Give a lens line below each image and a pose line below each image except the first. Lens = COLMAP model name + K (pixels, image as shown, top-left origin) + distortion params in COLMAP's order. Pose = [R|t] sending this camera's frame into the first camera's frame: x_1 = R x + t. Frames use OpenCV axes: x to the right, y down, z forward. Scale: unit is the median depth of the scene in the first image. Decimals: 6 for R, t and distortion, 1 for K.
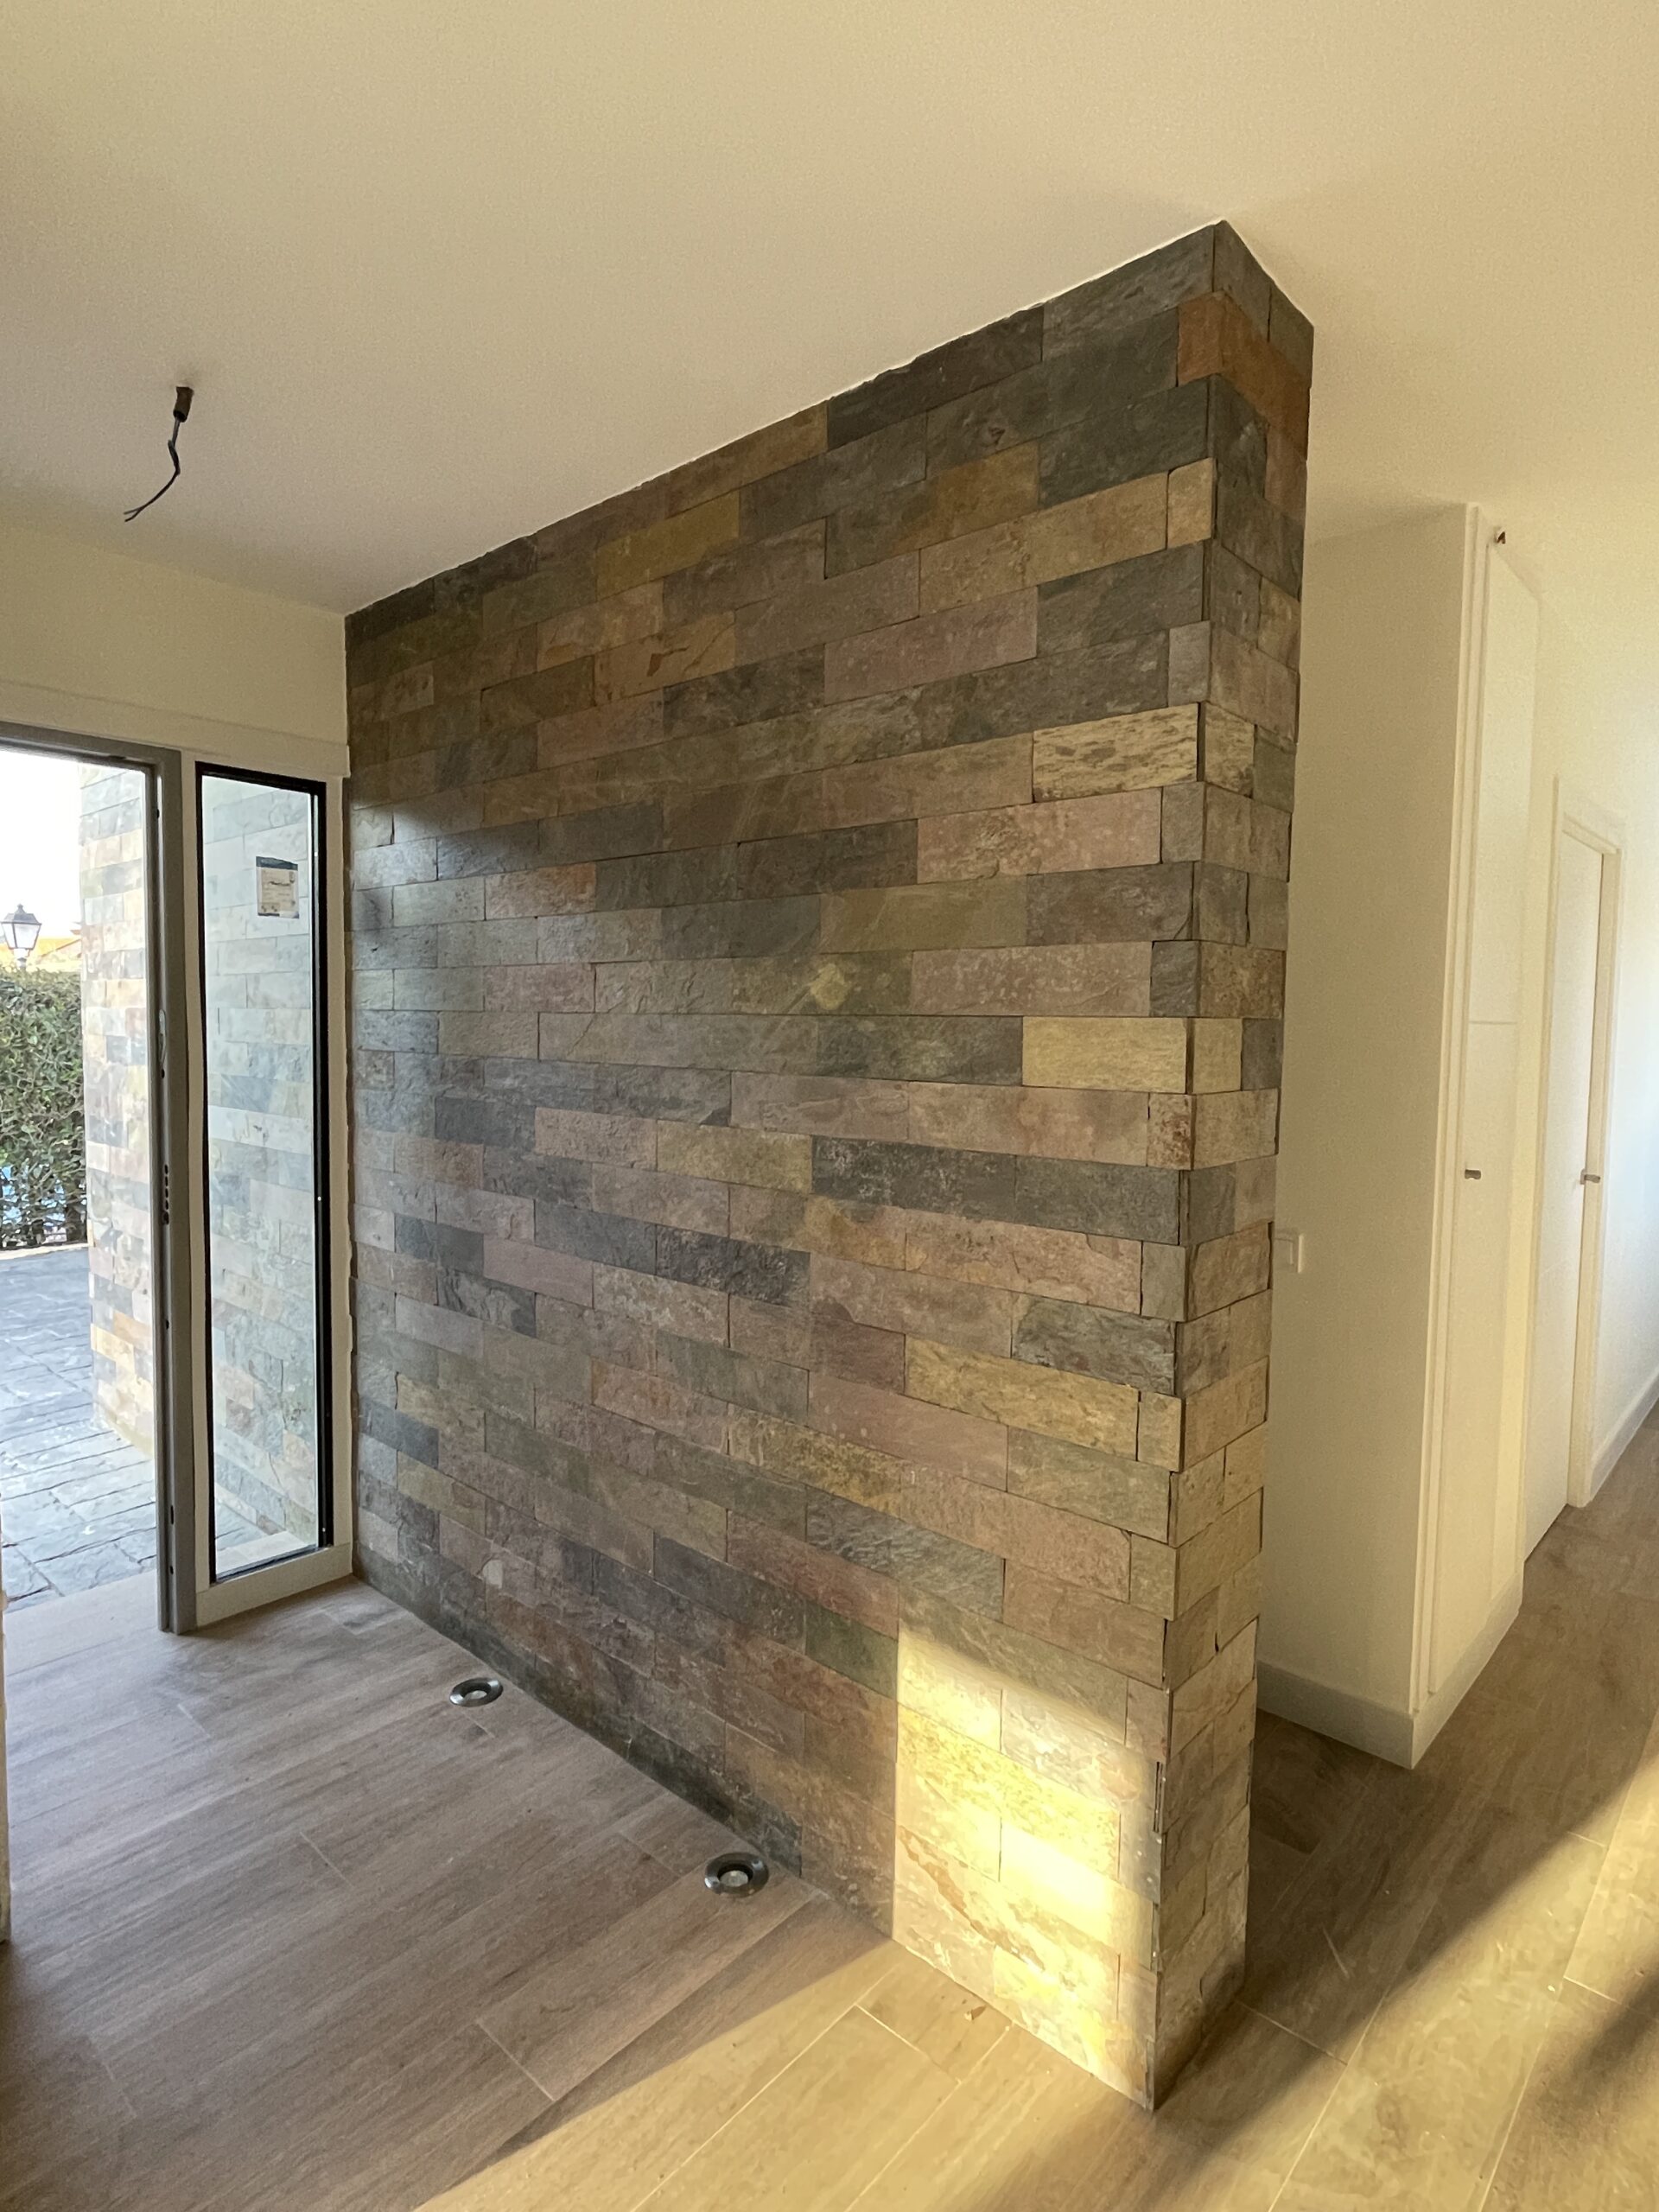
lens RADIAL K [[1166.2, 0, 827.5], [0, 1166.2, 1103.5], [0, 0, 1]] dist [0.005170, 0.000904]
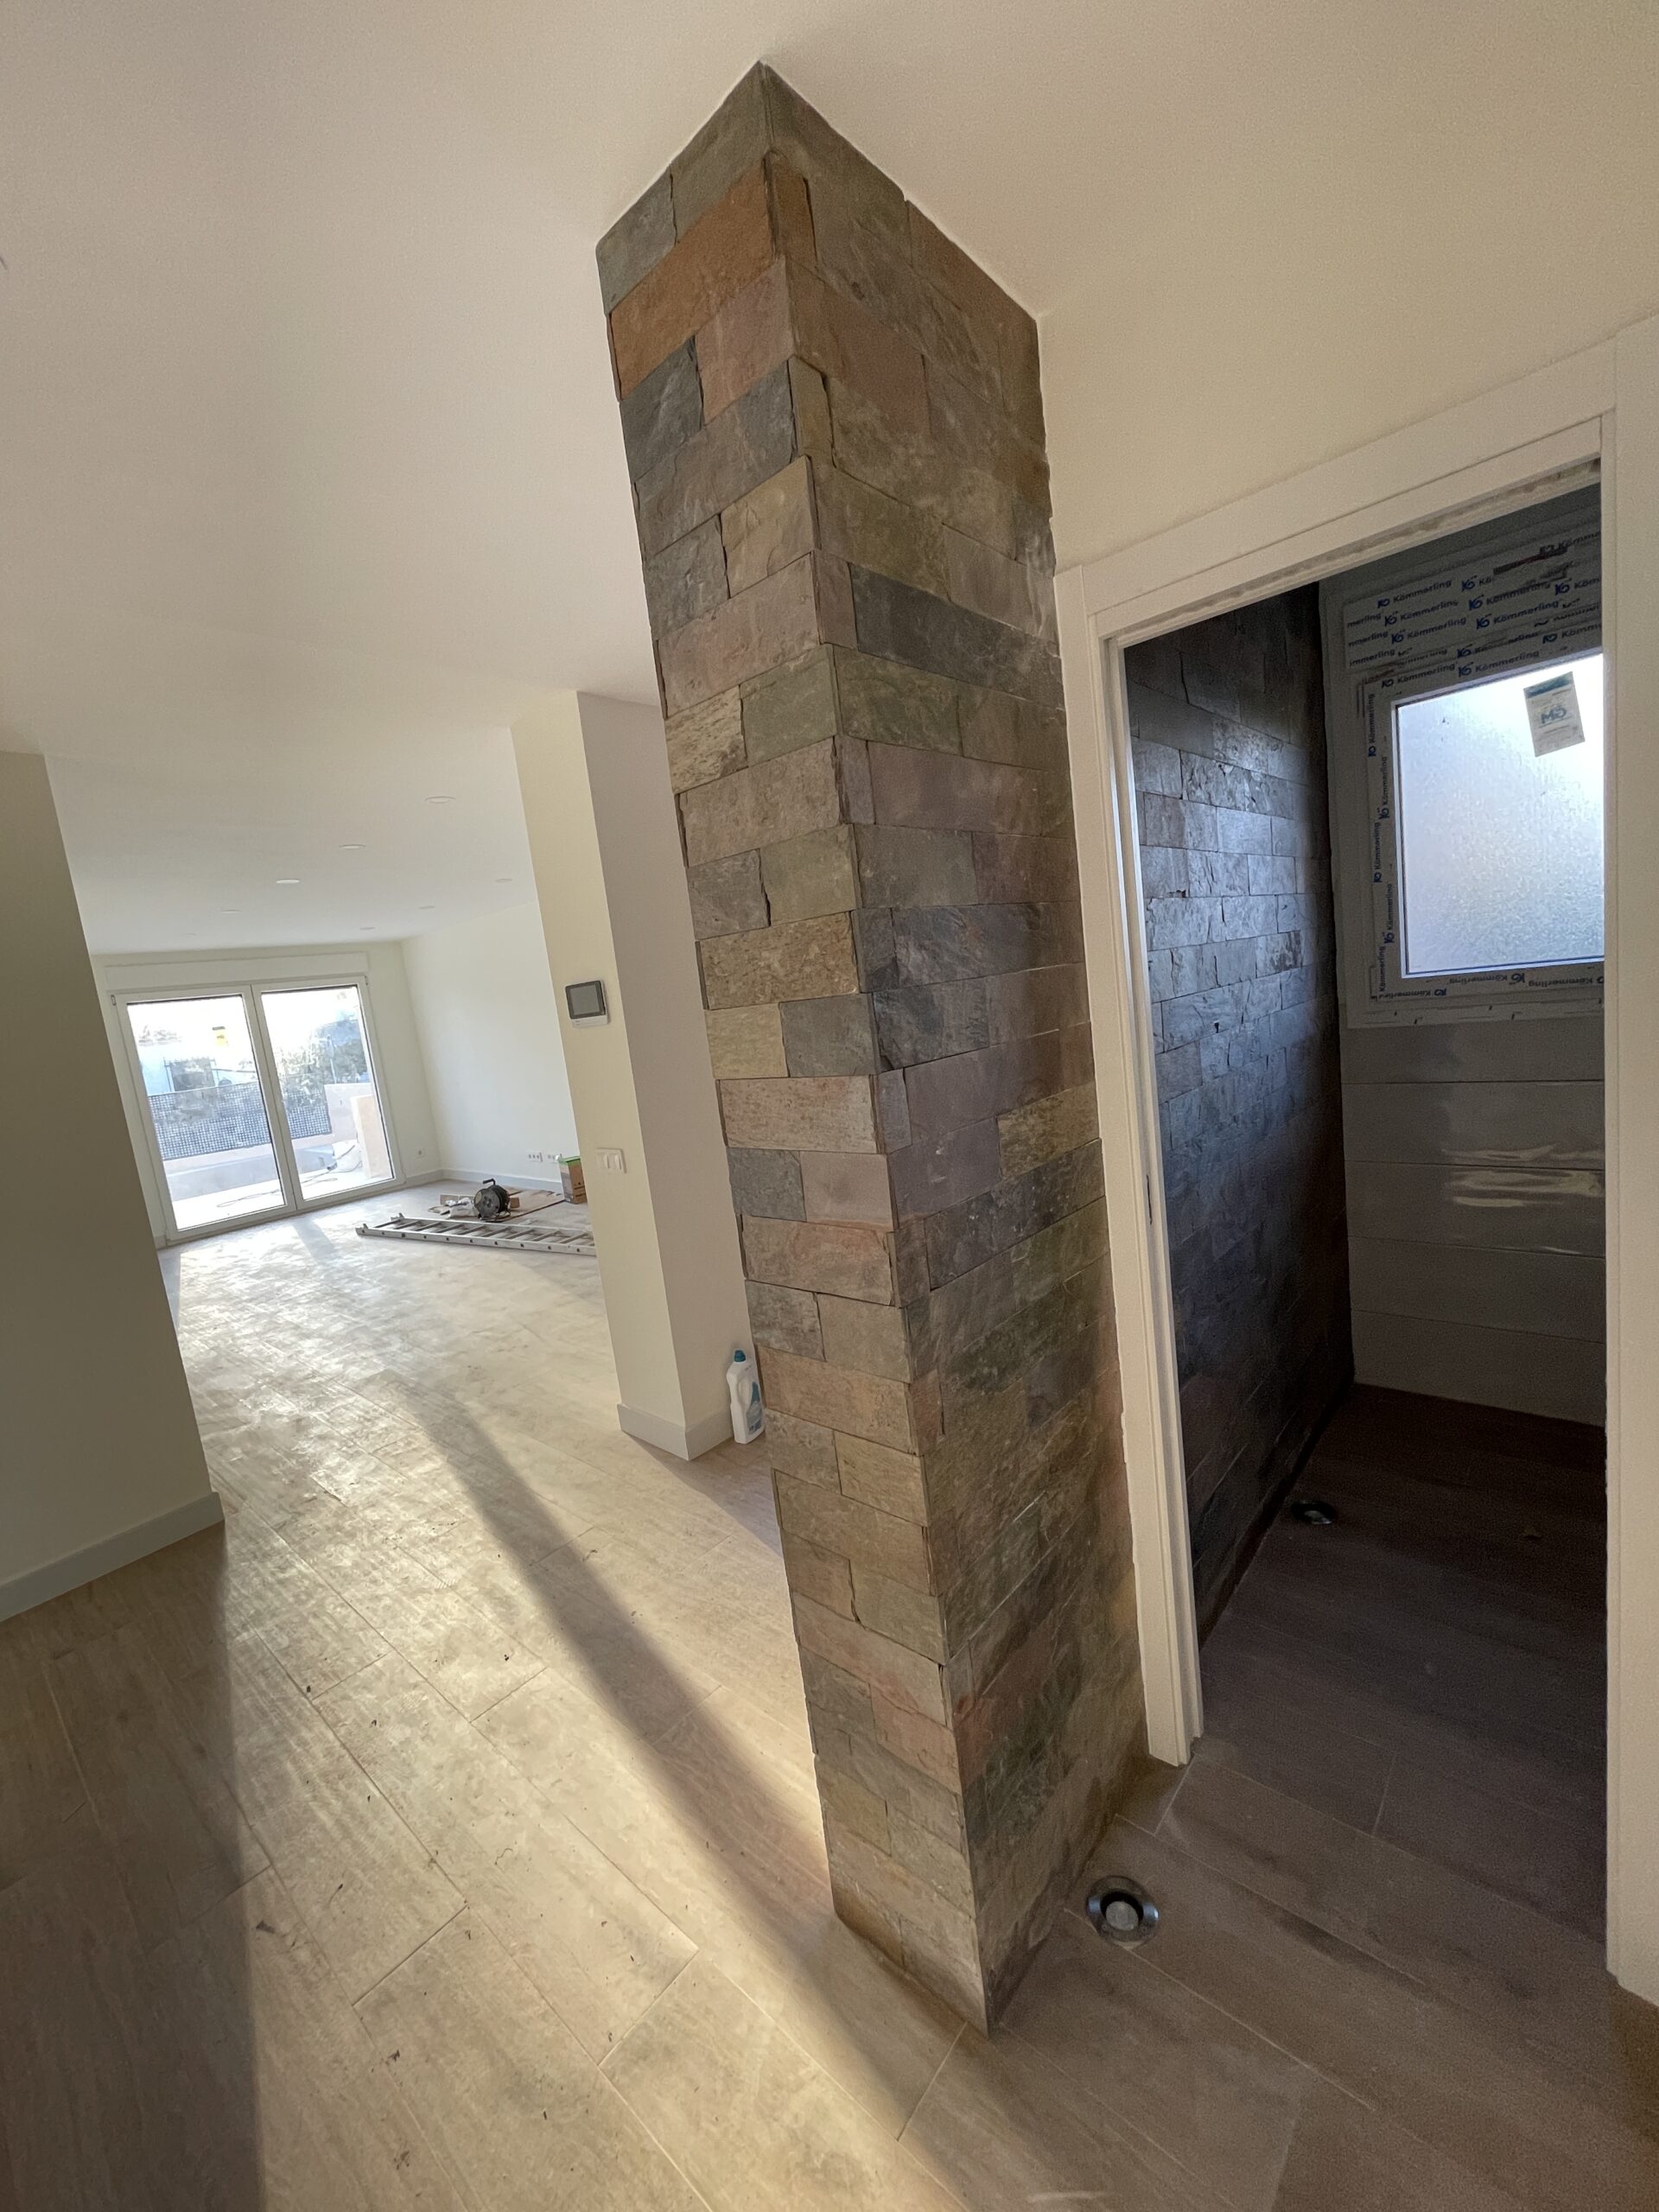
lens RADIAL K [[886.1, 0, 826.6], [0, 886.1, 1109.3], [0, 0, 1]] dist [-0.000918, -0.000006]
pose [[0.007324, 0.118563, -0.992919, 1.082800], [0.055047, 0.991393, 0.118787, -0.070513], [0.998457, -0.055527, 0.000734, 1.035708]]
